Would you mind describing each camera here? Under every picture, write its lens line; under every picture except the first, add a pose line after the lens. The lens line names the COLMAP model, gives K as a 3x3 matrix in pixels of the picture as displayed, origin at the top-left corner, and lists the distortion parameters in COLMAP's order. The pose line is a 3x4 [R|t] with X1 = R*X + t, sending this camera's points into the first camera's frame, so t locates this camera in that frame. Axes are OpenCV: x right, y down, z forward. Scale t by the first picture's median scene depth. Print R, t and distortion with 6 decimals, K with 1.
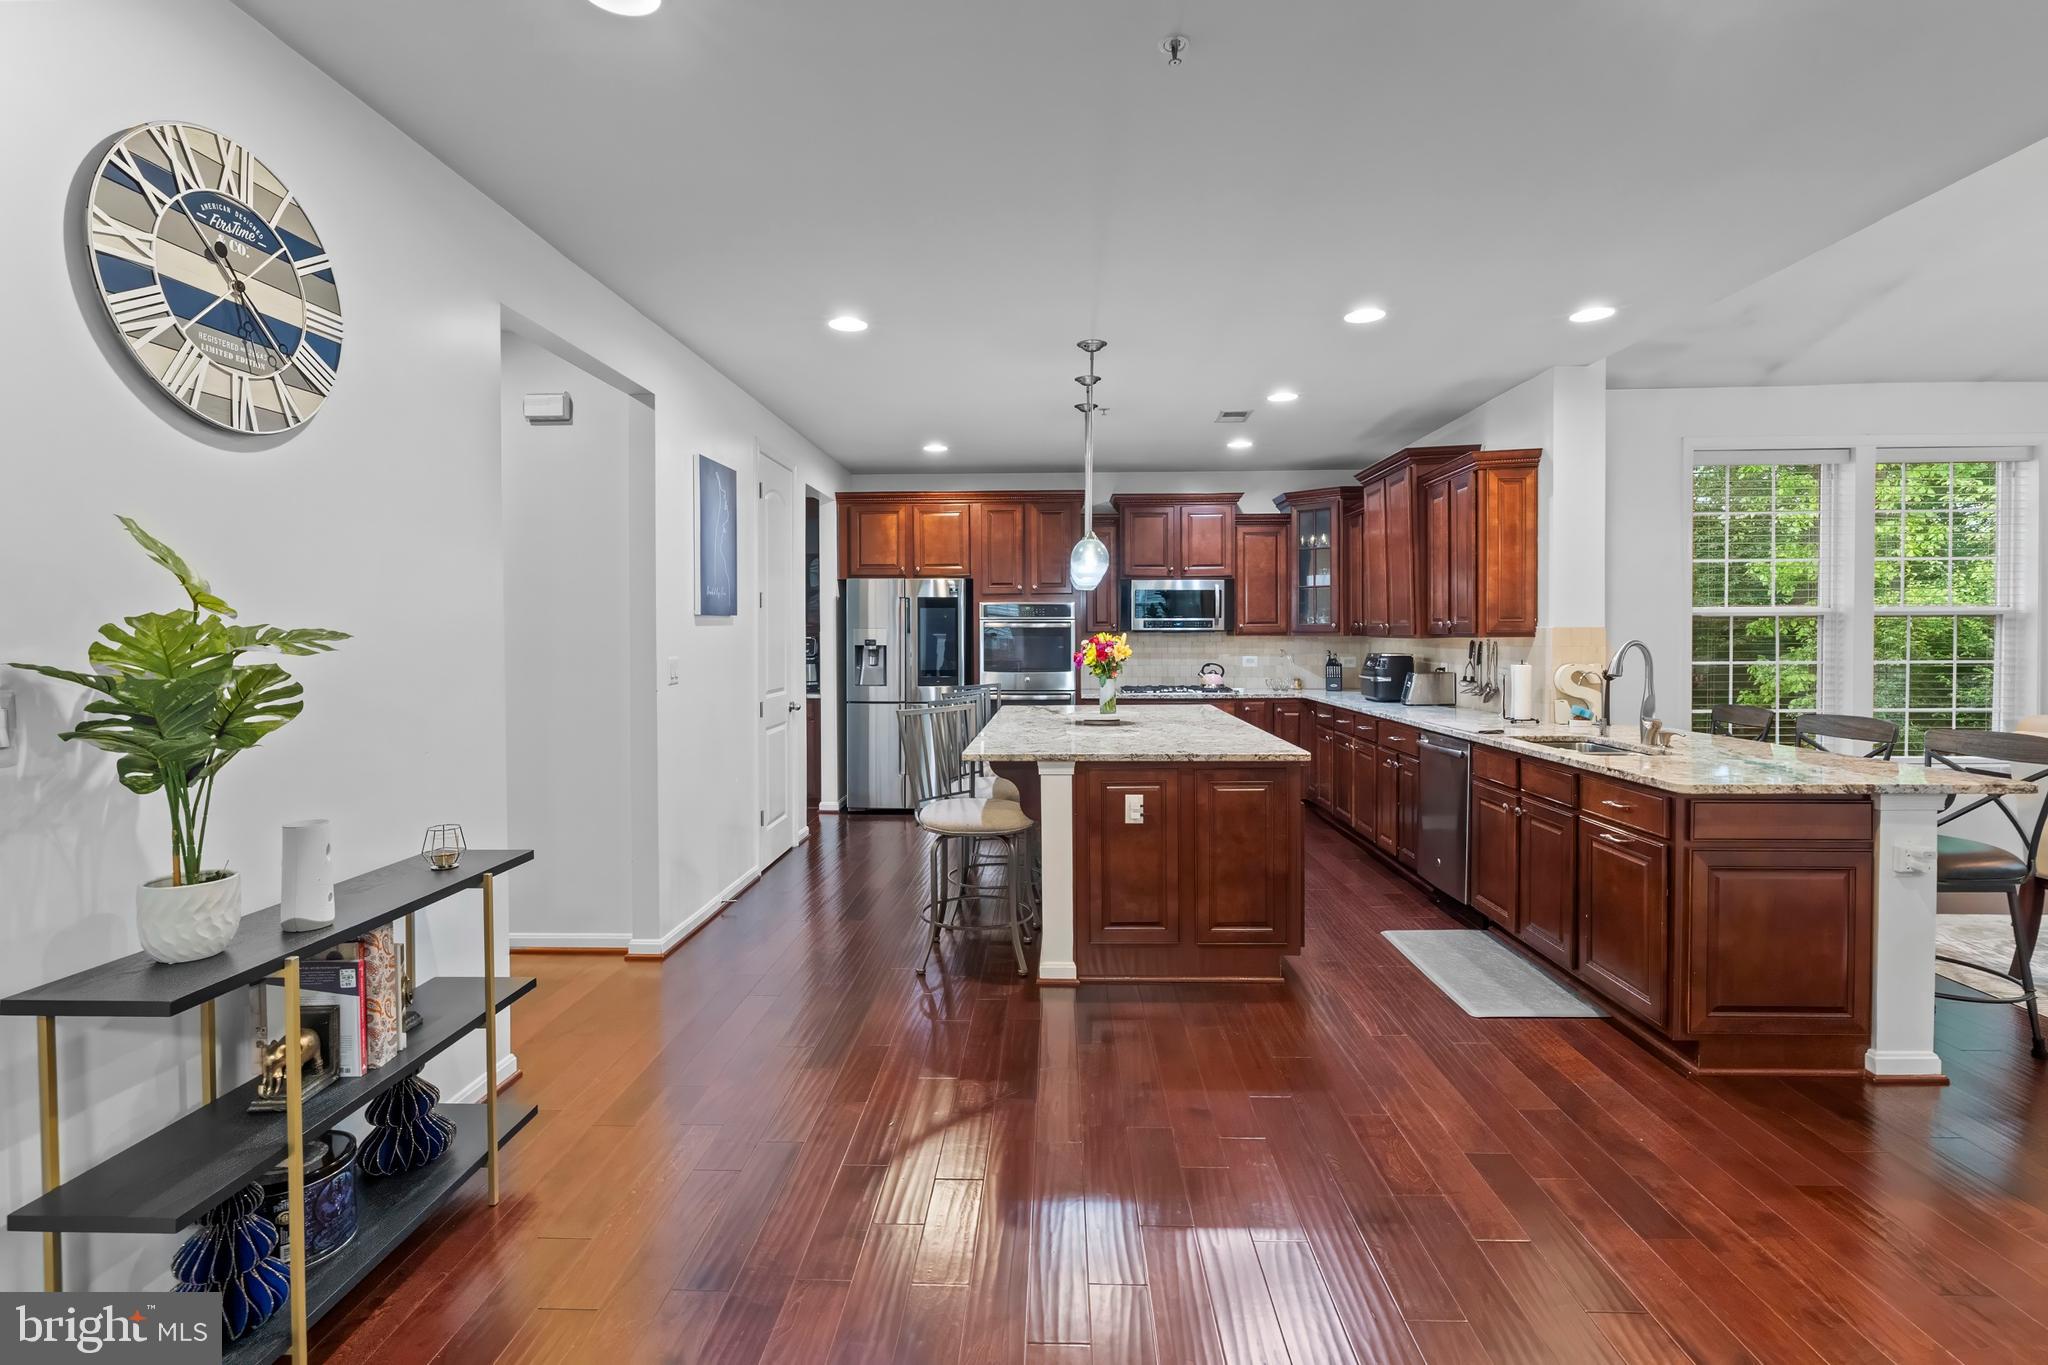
lens RADIAL K [[929.5, 0, 1023.7], [0, 929.5, 691.2], [0, 0, 1]] dist [-0.004681, 0.000189]
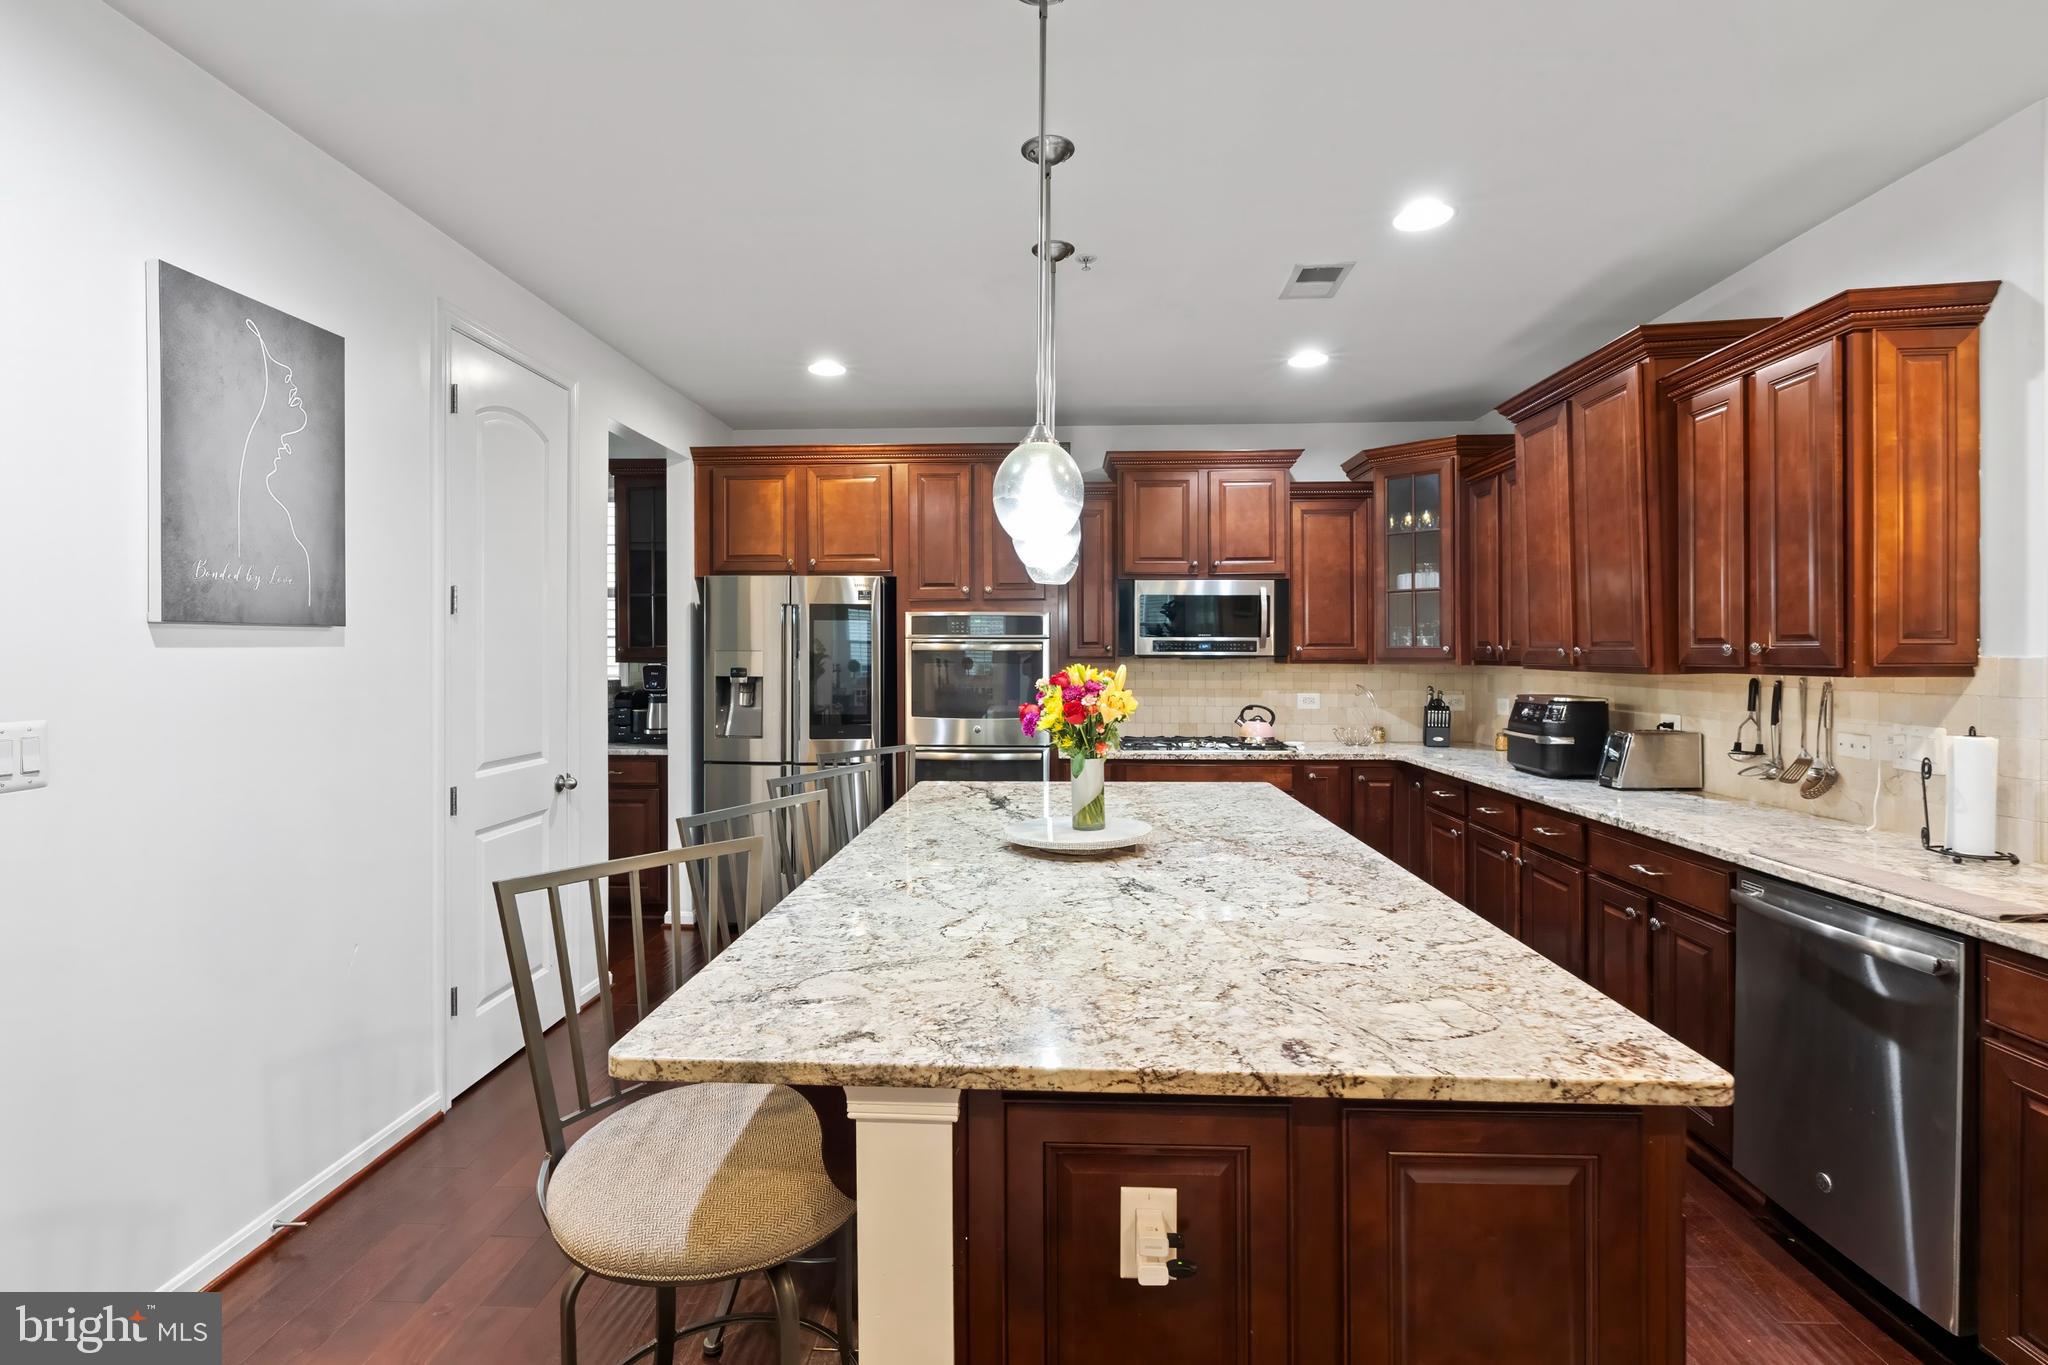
lens RADIAL K [[944.4, 0, 1024.2], [0, 944.4, 659.1], [0, 0, 1]] dist [-0.003147, -0.000066]
pose [[0.999989, 0.004676, 0.000756, 0.037146], [-0.004625, 0.998374, -0.056822, -0.024319], [-0.001021, 0.056817, 0.998384, 0.330837]]
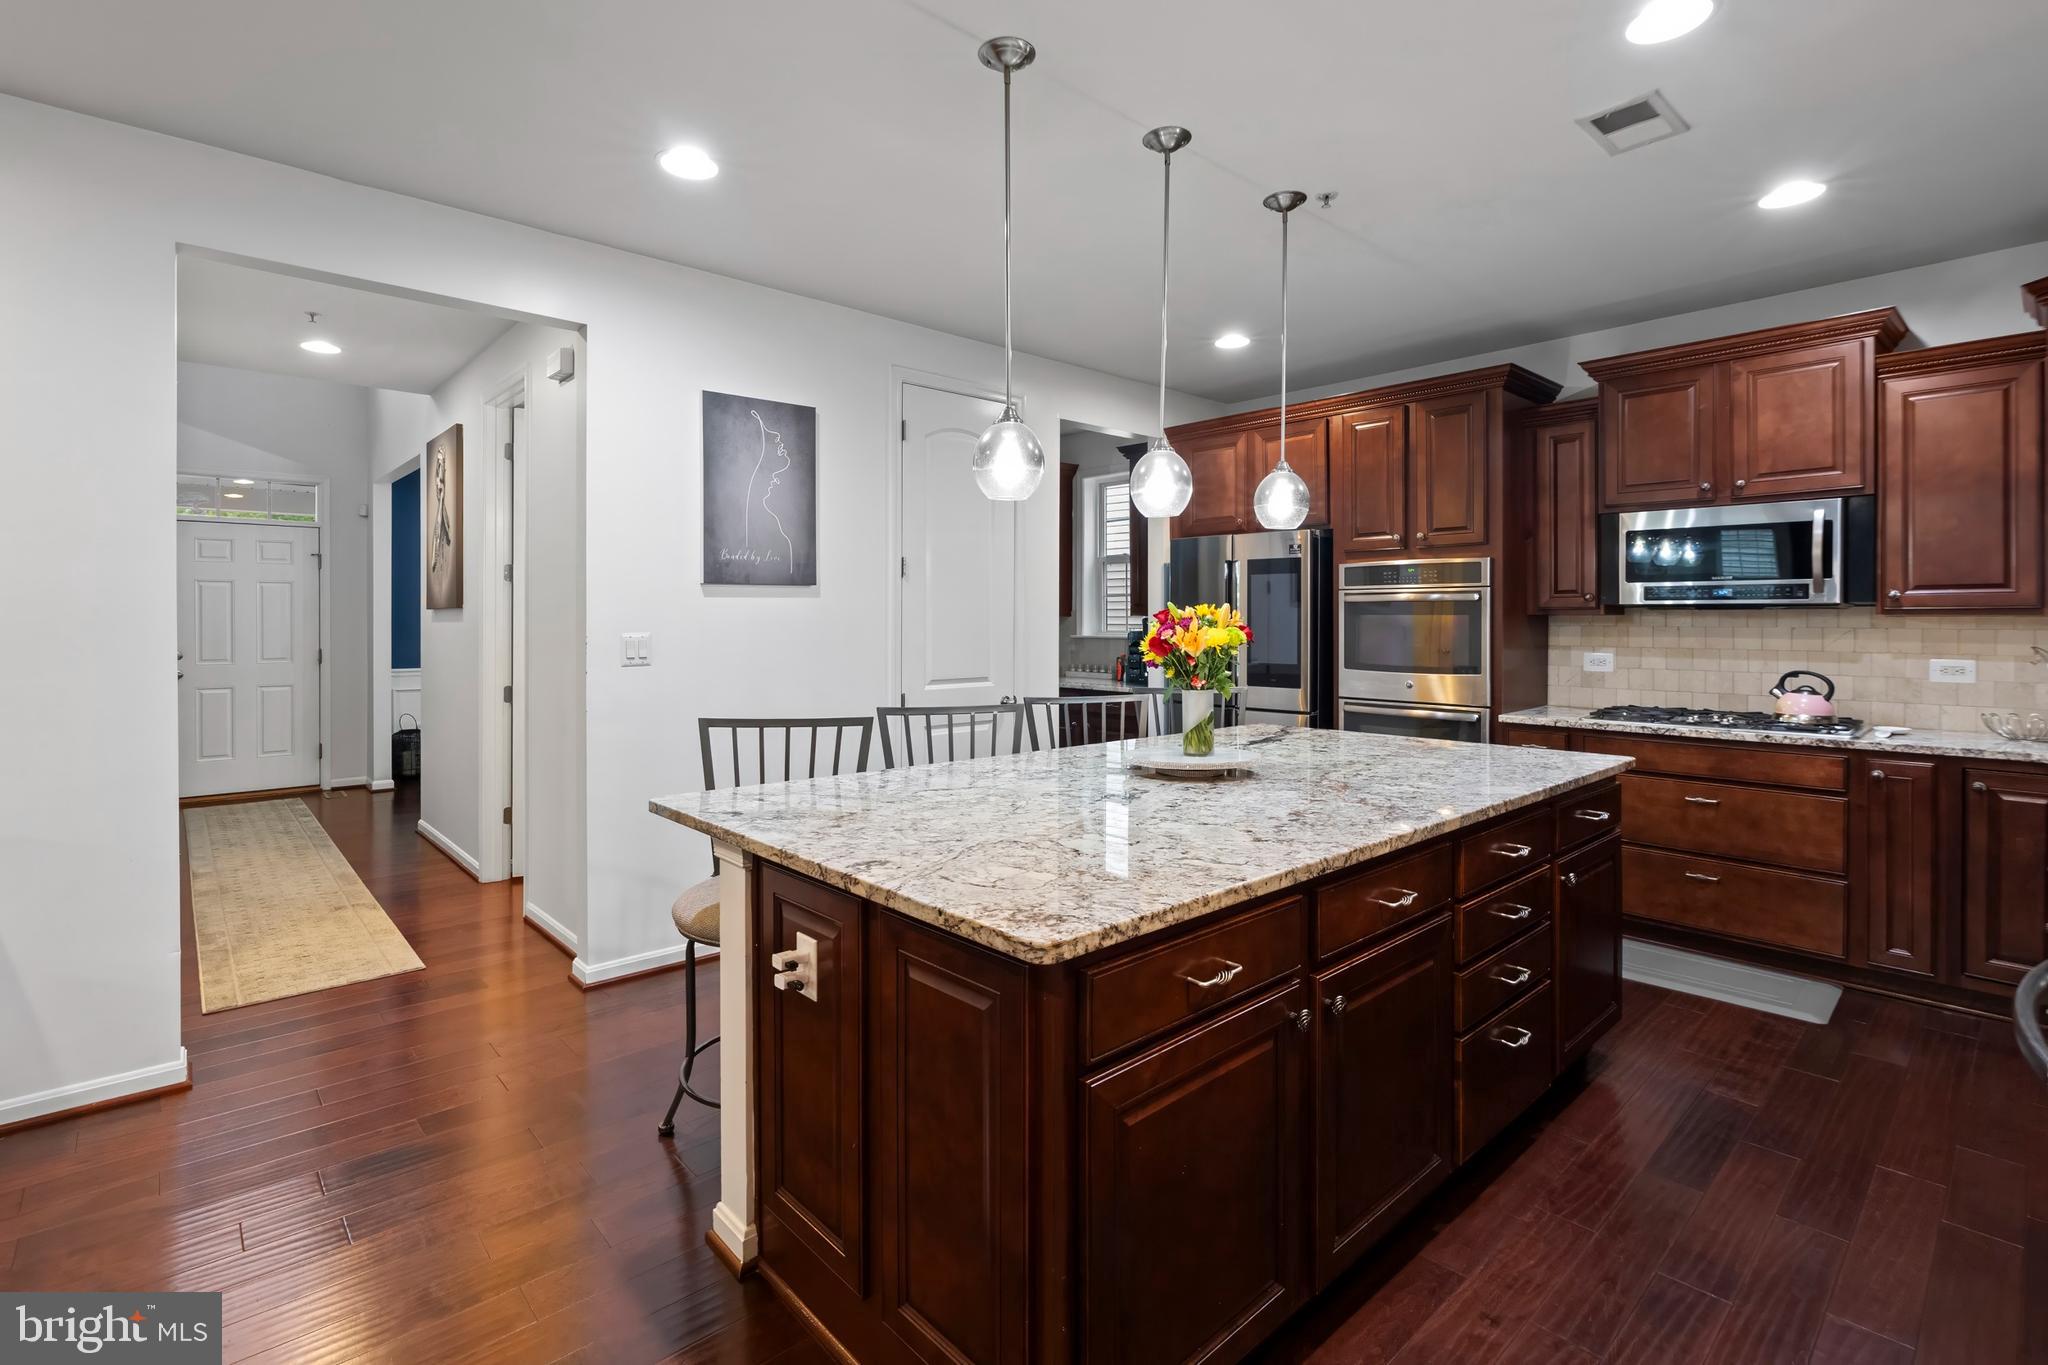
lens RADIAL K [[949.8, 0, 993.3], [0, 949.8, 625.8], [0, 0, 1]] dist [0.000661, 0.000302]
pose [[0.699160, 0.010554, -0.714887, 0.263719], [-0.048968, 0.998250, -0.033154, -0.017122], [0.713286, 0.058187, 0.698454, 0.356002]]
